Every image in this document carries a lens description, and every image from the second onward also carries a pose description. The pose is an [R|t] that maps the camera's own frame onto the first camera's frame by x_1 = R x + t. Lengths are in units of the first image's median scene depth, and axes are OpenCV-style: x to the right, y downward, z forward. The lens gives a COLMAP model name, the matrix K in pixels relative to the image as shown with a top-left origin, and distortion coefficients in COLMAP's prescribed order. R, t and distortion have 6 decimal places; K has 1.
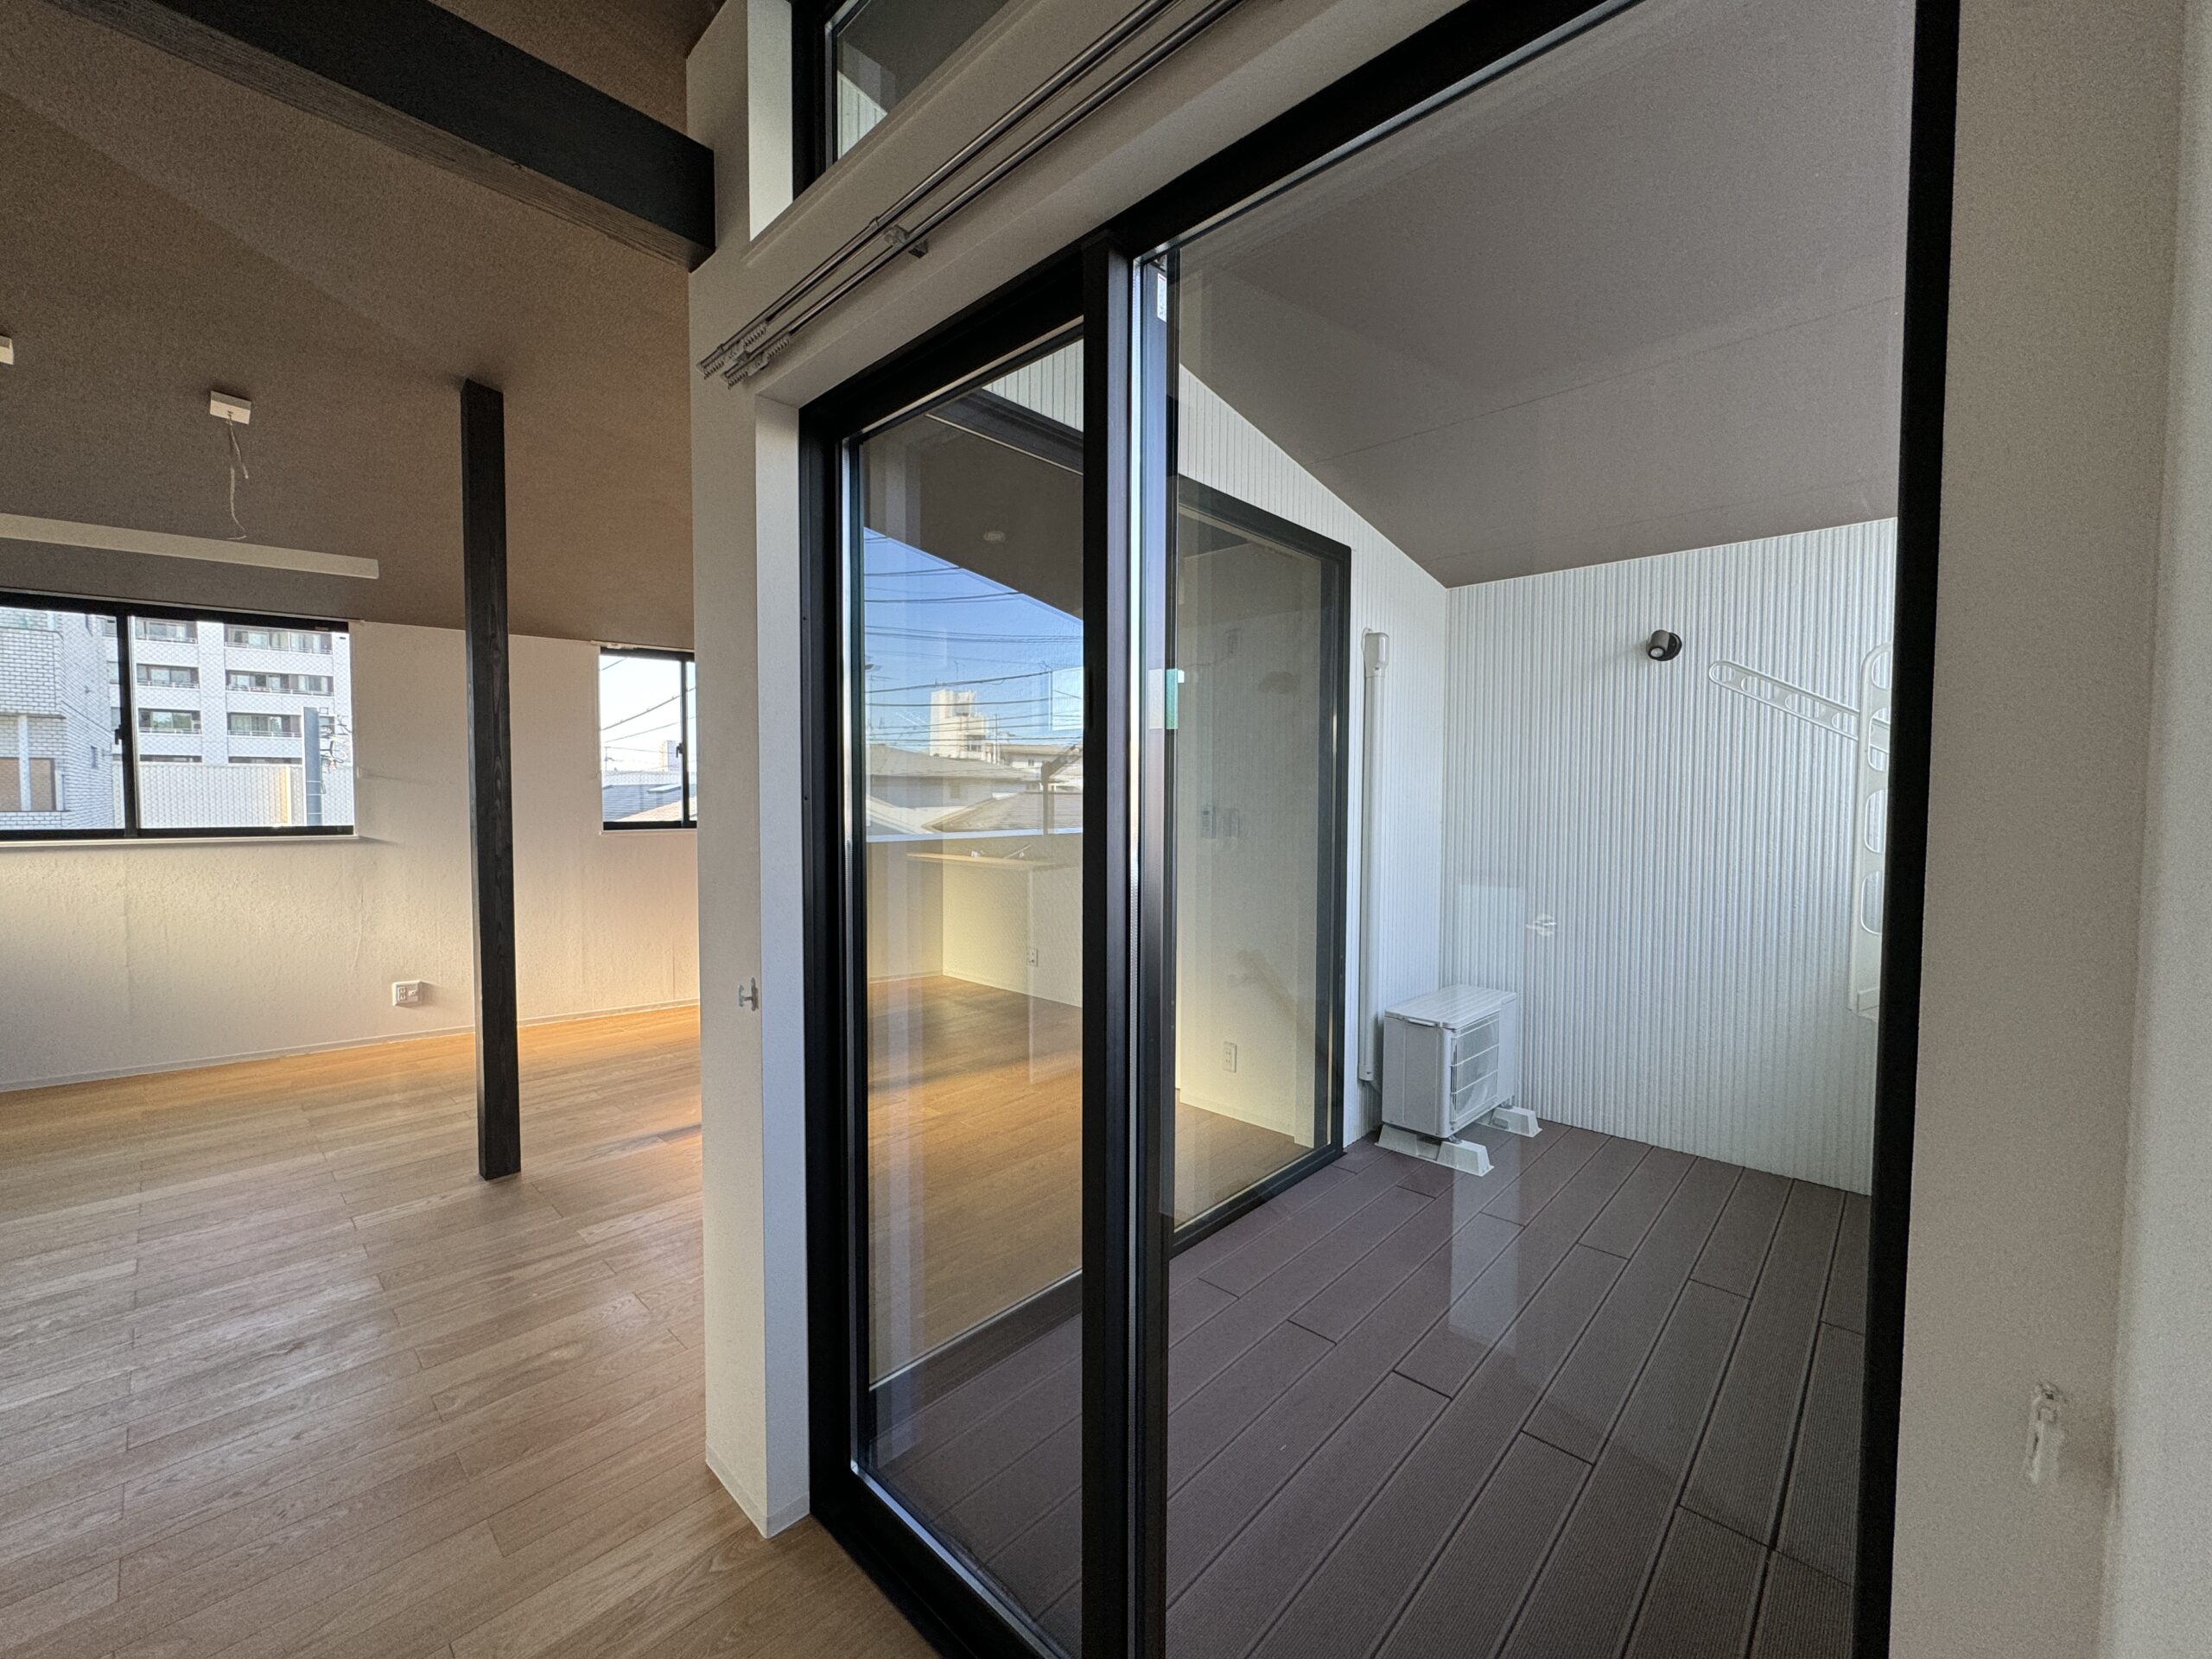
lens RADIAL K [[885.2, 0, 1106.0], [0, 885.2, 829.5], [0, 0, 1]] dist [0.000567, 0.000037]
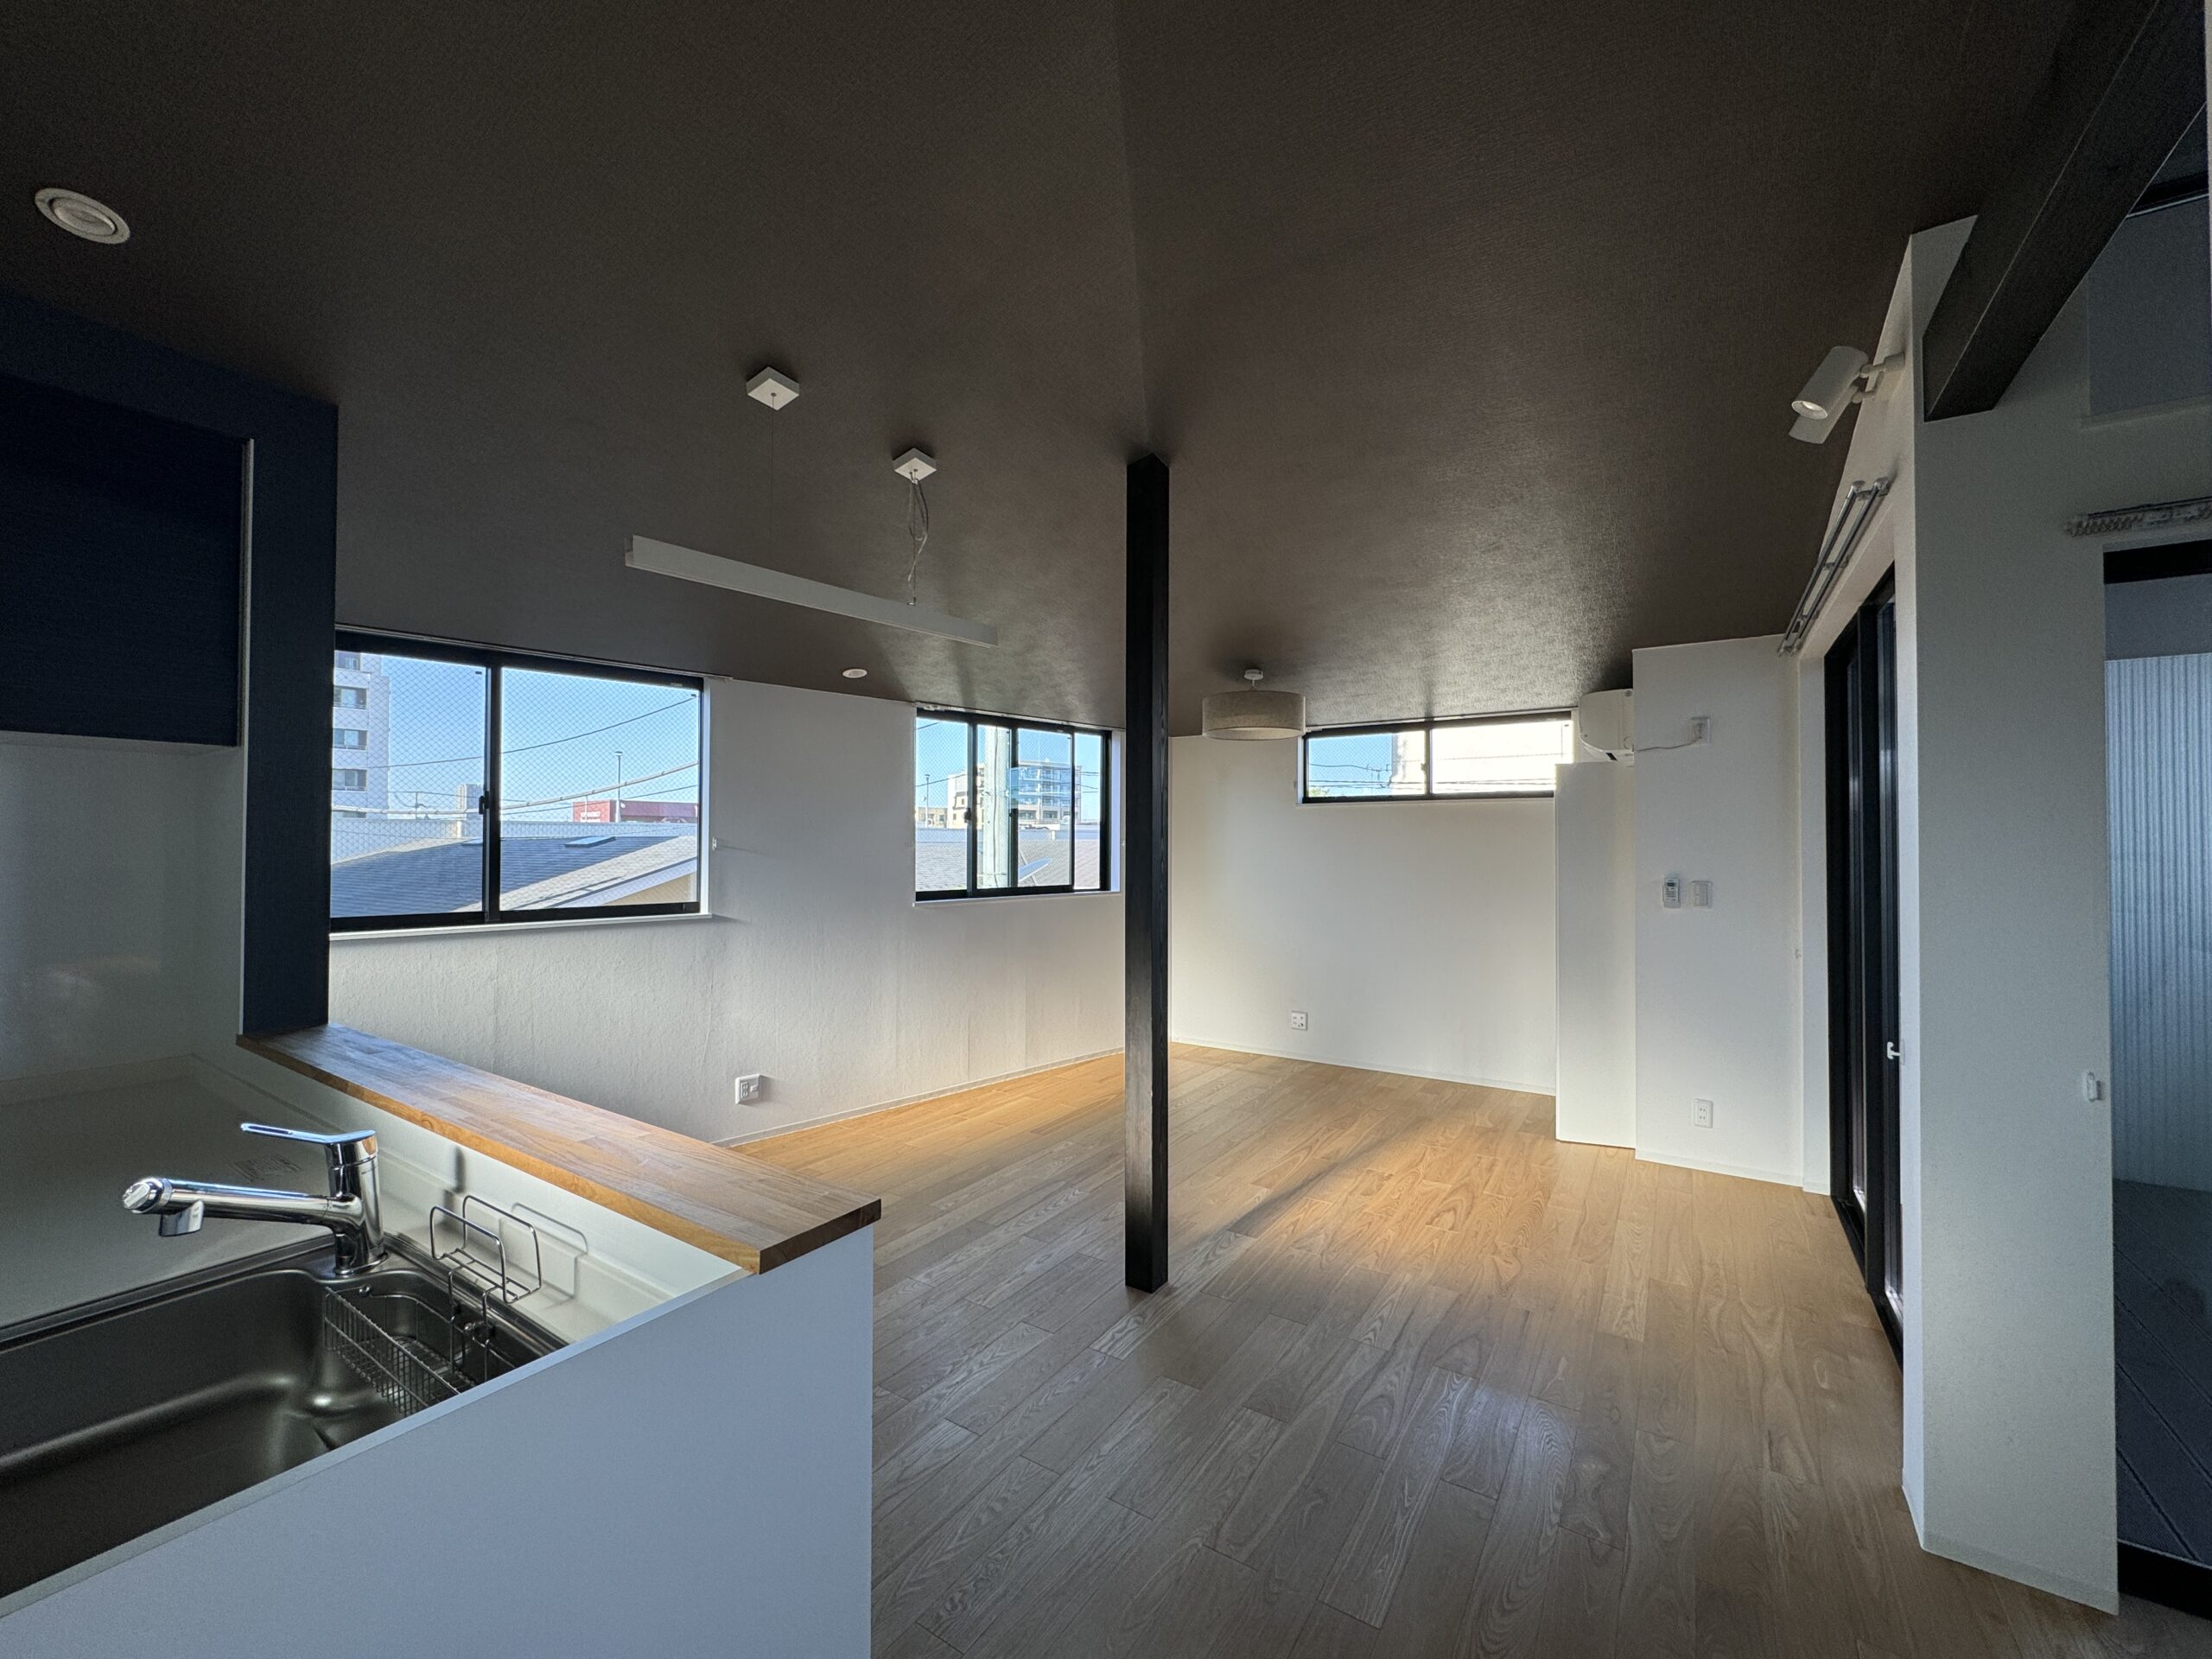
lens RADIAL K [[880.2, 0, 1106.0], [0, 880.2, 829.5], [0, 0, 1]] dist [-0.000398, -0.000163]
pose [[0.984718, 0.001461, 0.174148, -0.587732], [0.008111, 0.998495, -0.054238, -0.026041], [-0.173965, 0.054822, 0.983225, 0.046986]]
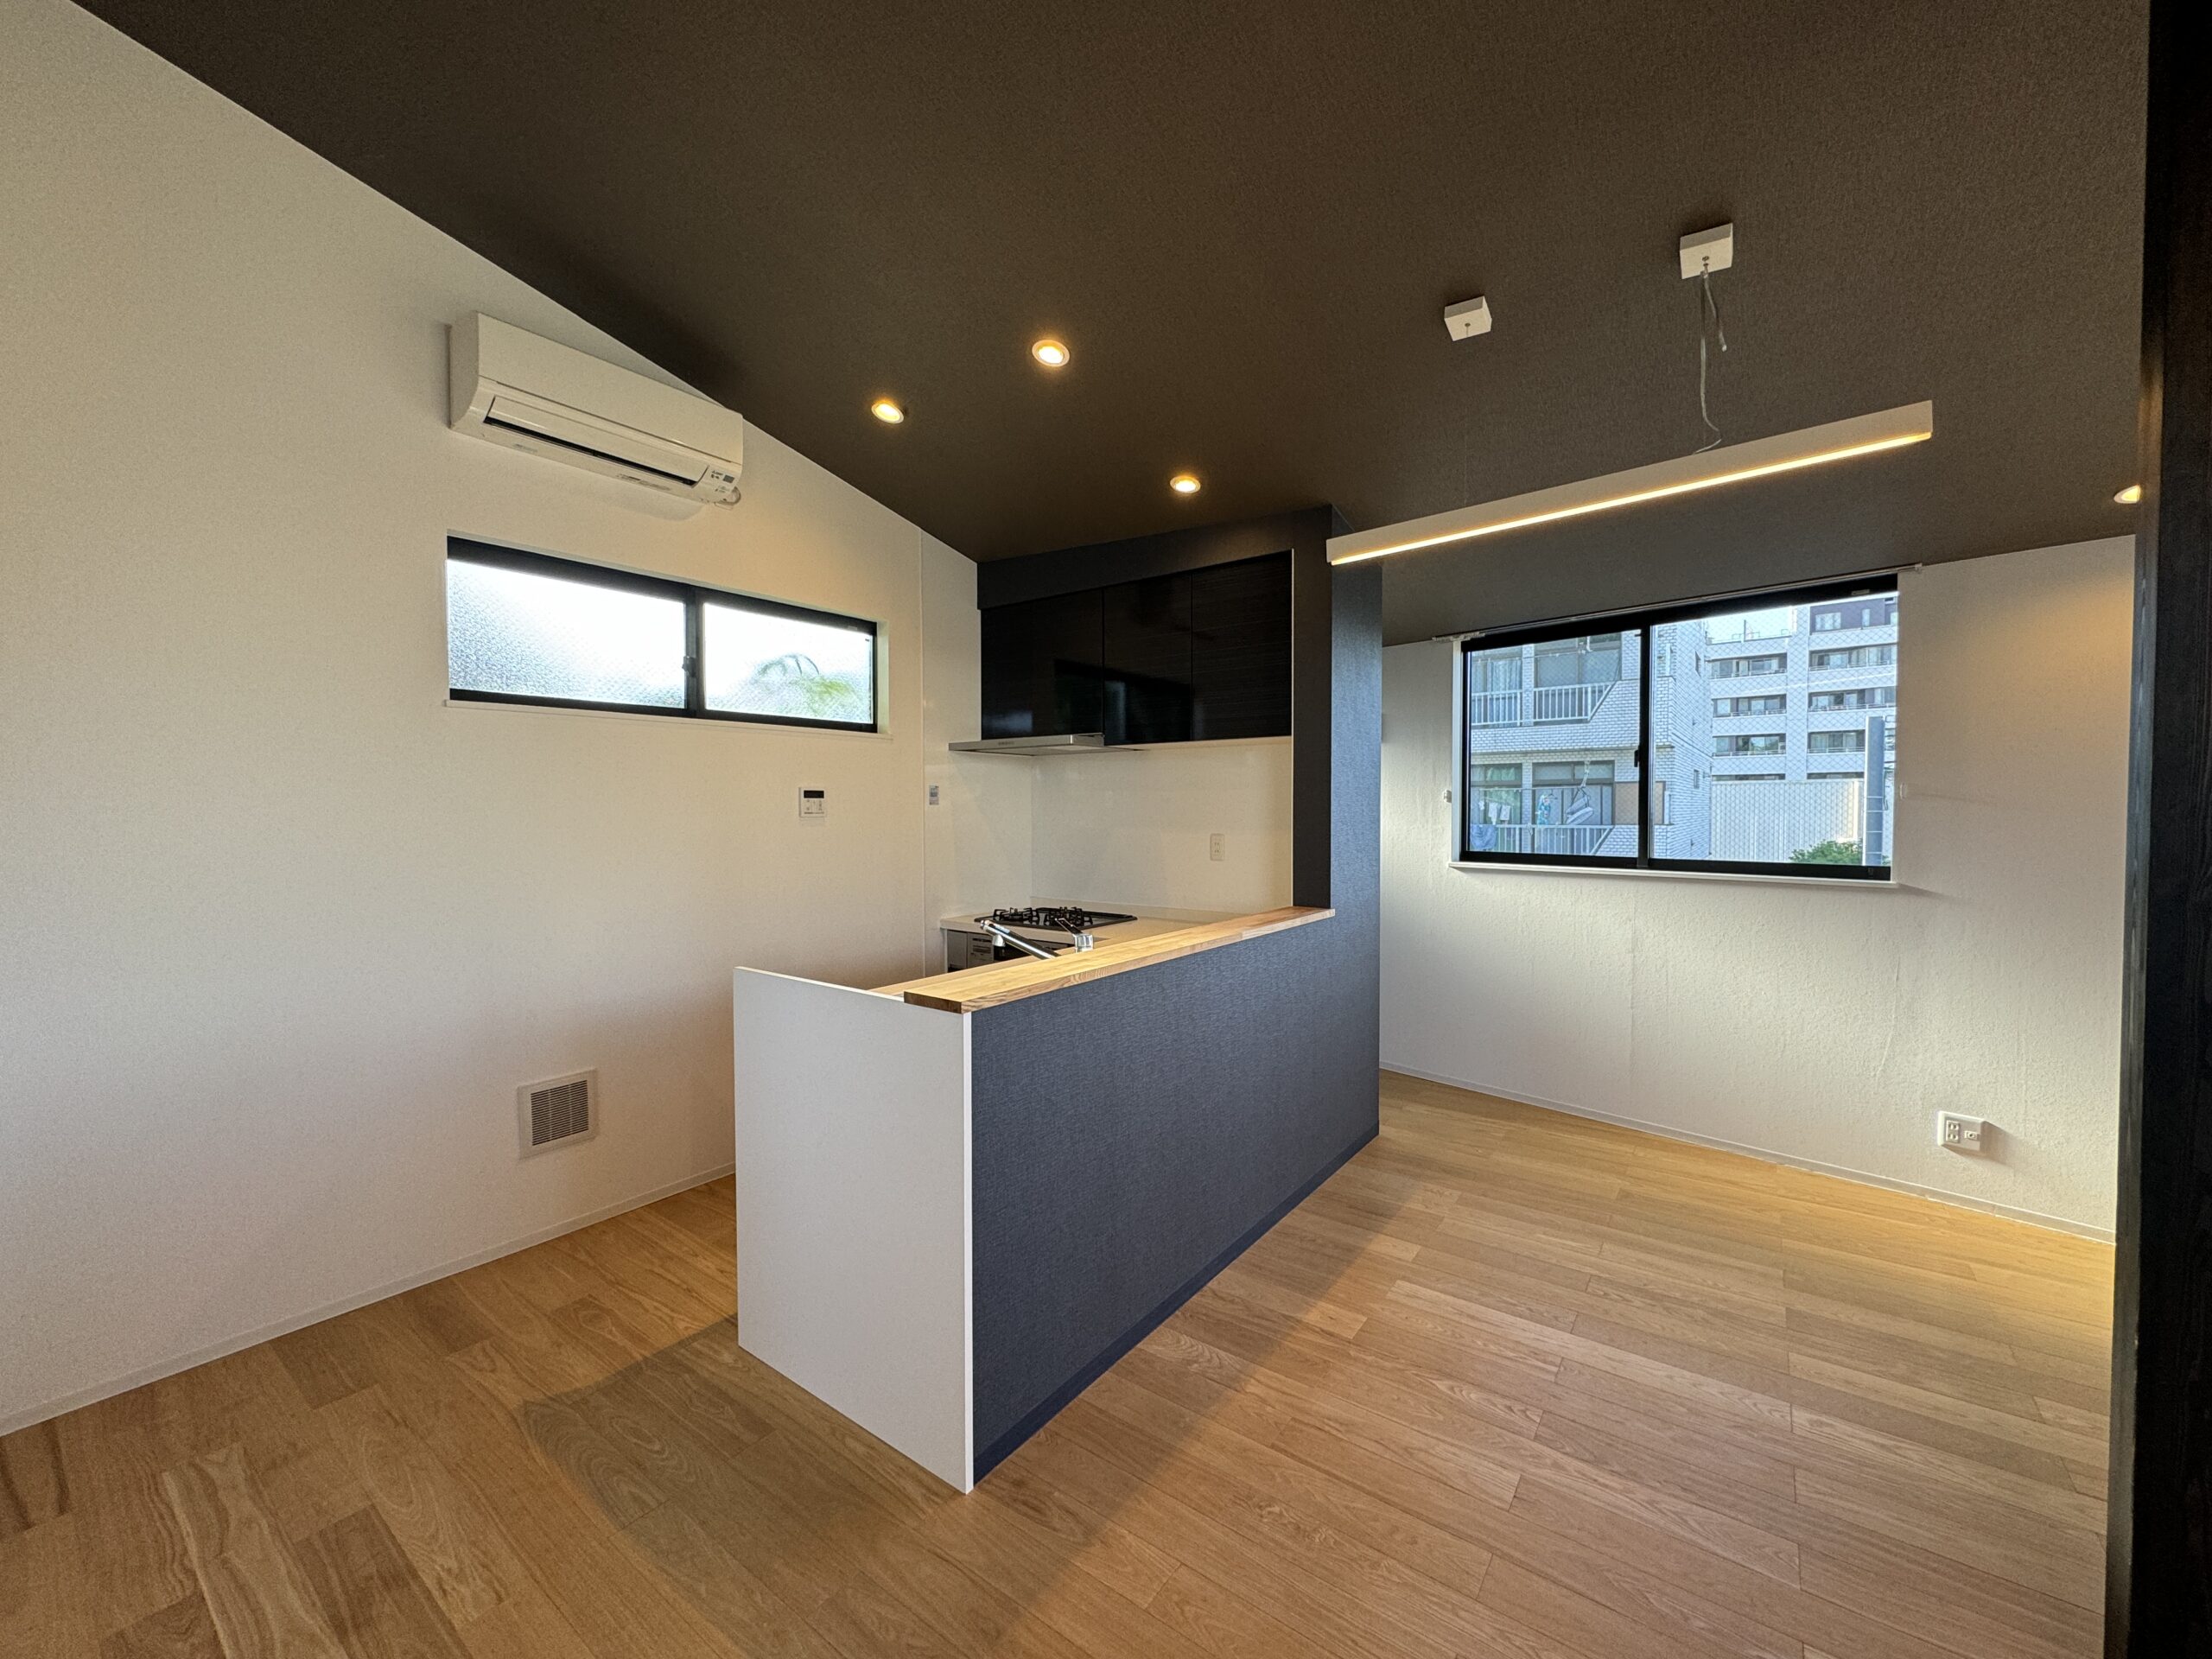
lens RADIAL K [[885.2, 0, 1106.0], [0, 885.2, 829.5], [0, 0, 1]] dist [0.000567, 0.000037]
pose [[0.118256, 0.021272, -0.992755, -0.230780], [-0.035917, 0.999208, 0.017132, -0.023126], [0.992333, 0.033631, 0.118926, 0.301977]]
